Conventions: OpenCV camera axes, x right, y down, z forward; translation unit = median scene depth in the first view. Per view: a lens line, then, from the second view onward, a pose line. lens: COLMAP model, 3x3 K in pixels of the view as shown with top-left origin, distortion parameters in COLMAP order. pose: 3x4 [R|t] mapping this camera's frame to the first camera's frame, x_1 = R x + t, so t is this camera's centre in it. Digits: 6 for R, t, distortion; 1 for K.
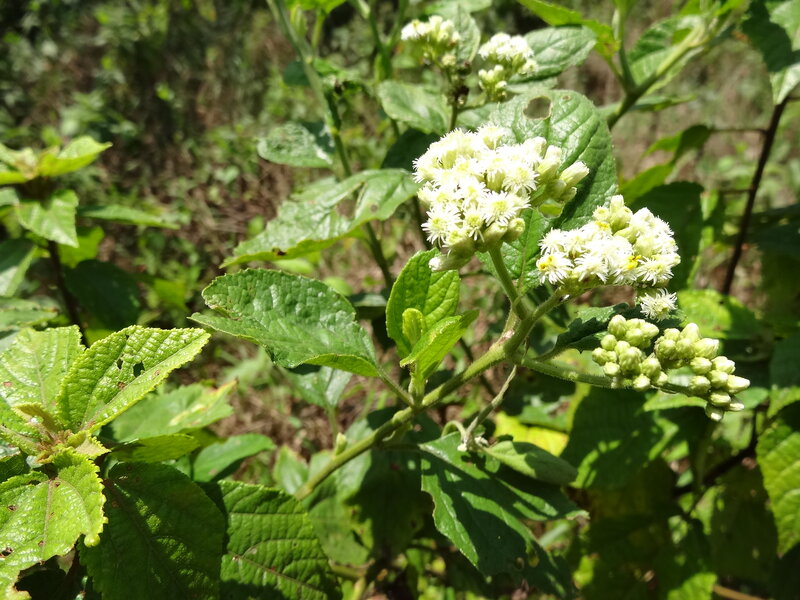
lens RADIAL K [[586.0, 0, 400.0], [0, 586.0, 300.0], [0, 0, 1]] dist [0.008615, -0.002730]
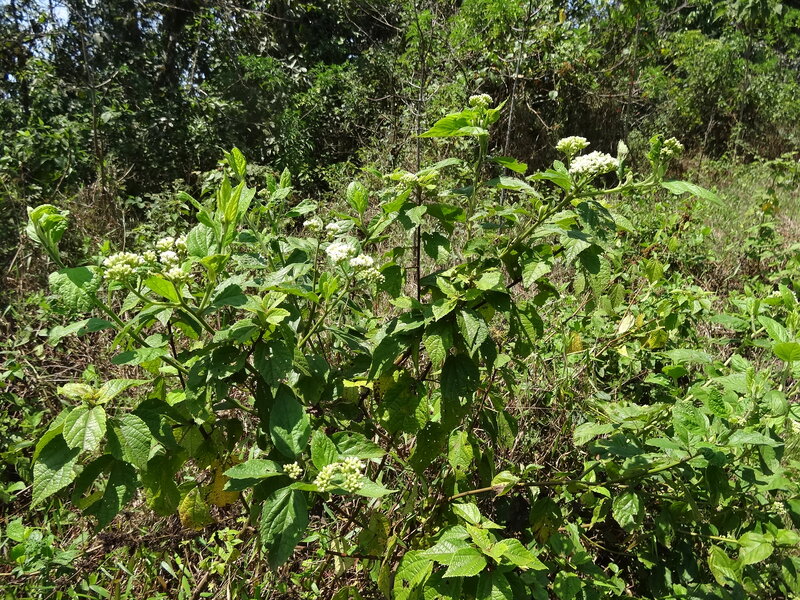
lens RADIAL K [[586.0, 0, 400.0], [0, 586.0, 300.0], [0, 0, 1]] dist [0.008615, -0.002730]
pose [[0.934625, -0.098269, 0.341787, -0.744393], [0.178506, 0.960858, -0.211867, 0.899823], [-0.307589, 0.259028, 0.915584, -2.456453]]
